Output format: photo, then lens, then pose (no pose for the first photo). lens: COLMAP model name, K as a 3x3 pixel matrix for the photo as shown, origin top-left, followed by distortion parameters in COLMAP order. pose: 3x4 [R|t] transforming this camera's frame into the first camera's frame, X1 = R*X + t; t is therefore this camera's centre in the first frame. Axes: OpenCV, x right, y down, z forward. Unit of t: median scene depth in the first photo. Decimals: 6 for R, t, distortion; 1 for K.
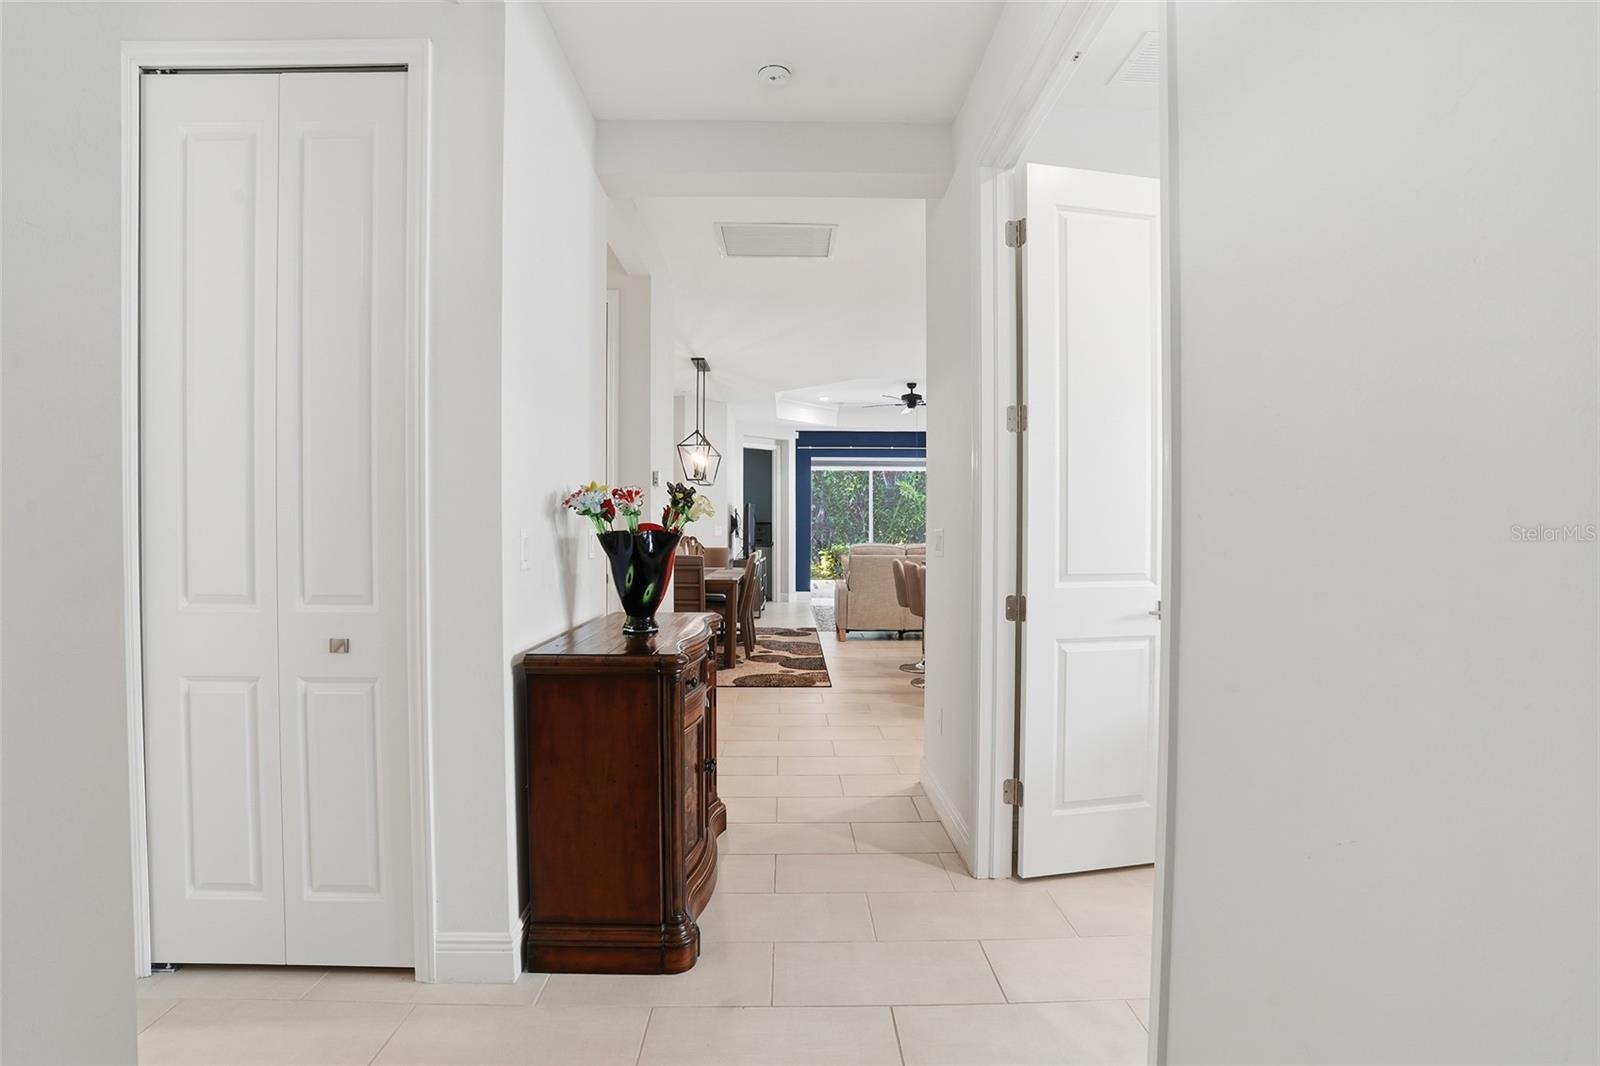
lens RADIAL K [[738.9, 0, 798.0], [0, 738.9, 530.5], [0, 0, 1]] dist [-0.047589, 0.007602]
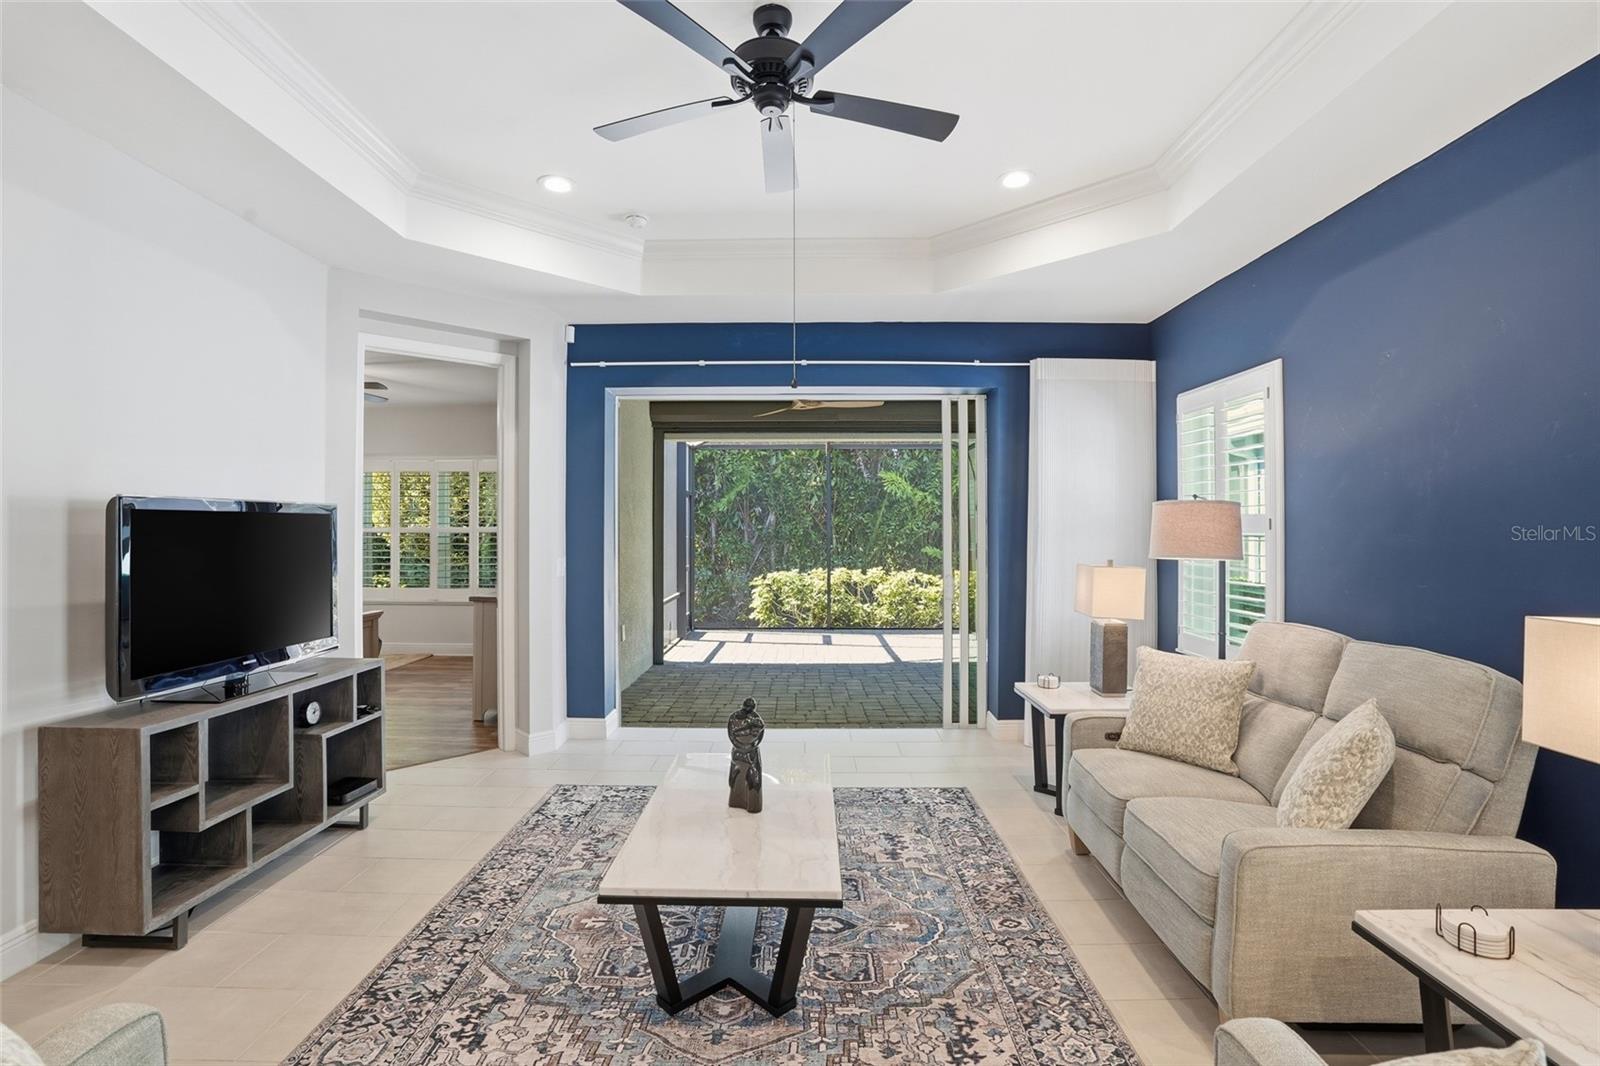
lens RADIAL K [[738.9, 0, 789.8], [0, 738.9, 522.7], [0, 0, 1]] dist [-0.047589, 0.007602]
pose [[0.999405, -0.005457, -0.034050, 0.137518], [0.004884, 0.999845, -0.016900, -0.017364], [0.034137, 0.016724, 0.999277, 0.614489]]
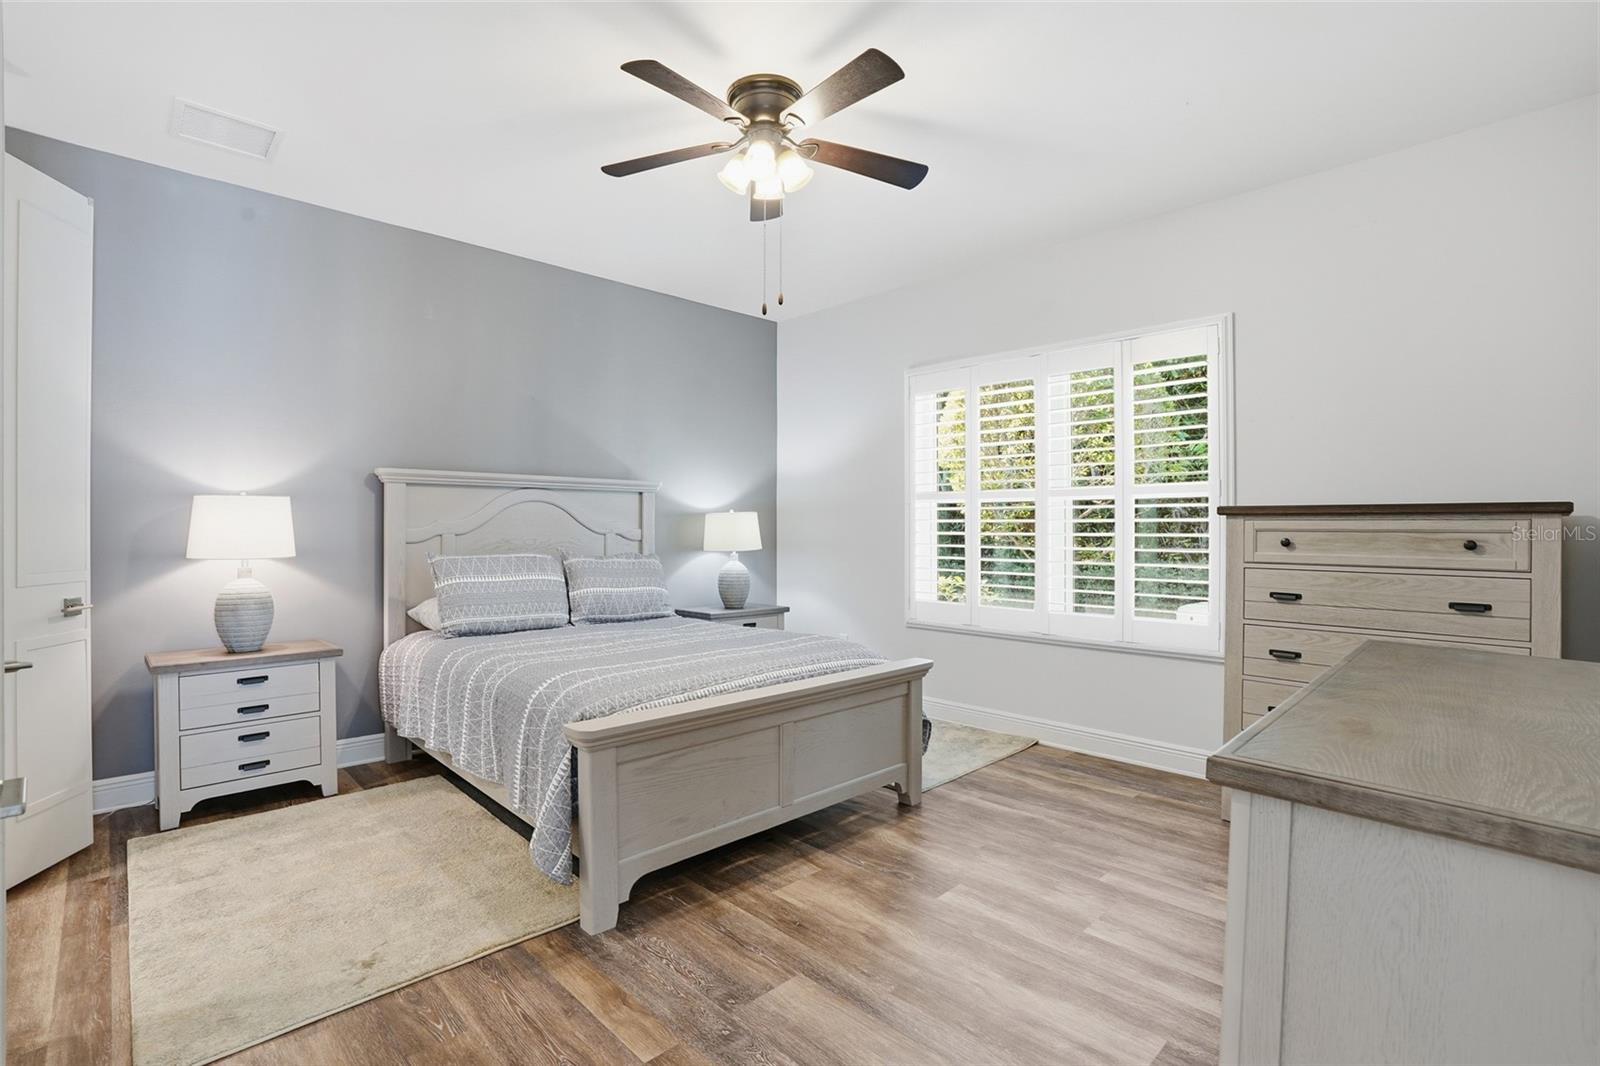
lens RADIAL K [[738.9, 0, 778.0], [0, 738.9, 511.6], [0, 0, 1]] dist [-0.047589, 0.007602]
pose [[0.657158, -0.003148, -0.753746, -0.050976], [-0.007925, 0.999907, -0.011085, -0.010237], [0.753711, 0.013258, 0.657072, 0.986085]]
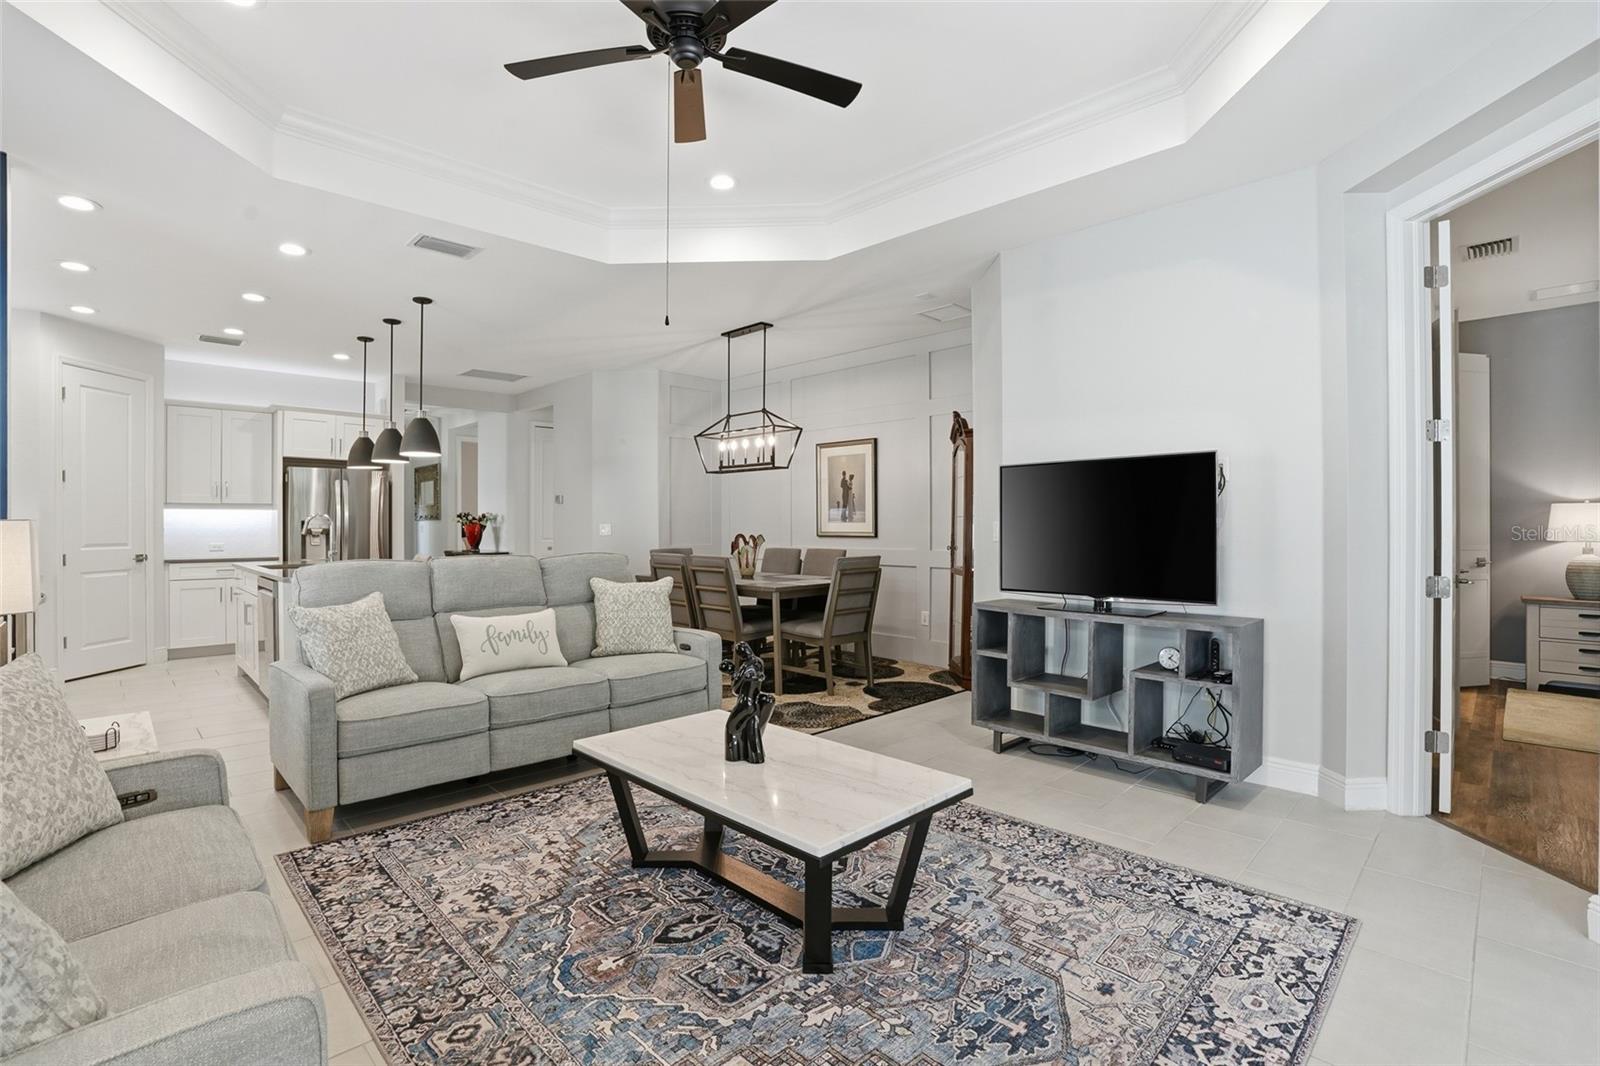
lens RADIAL K [[738.9, 0, 800.5], [0, 738.9, 526.9], [0, 0, 1]] dist [-0.047589, 0.007602]
pose [[-0.719160, -0.001431, -0.694843, 0.248053], [-0.005411, 0.999979, 0.003541, -0.002085], [0.694823, 0.006307, -0.719153, 0.989760]]
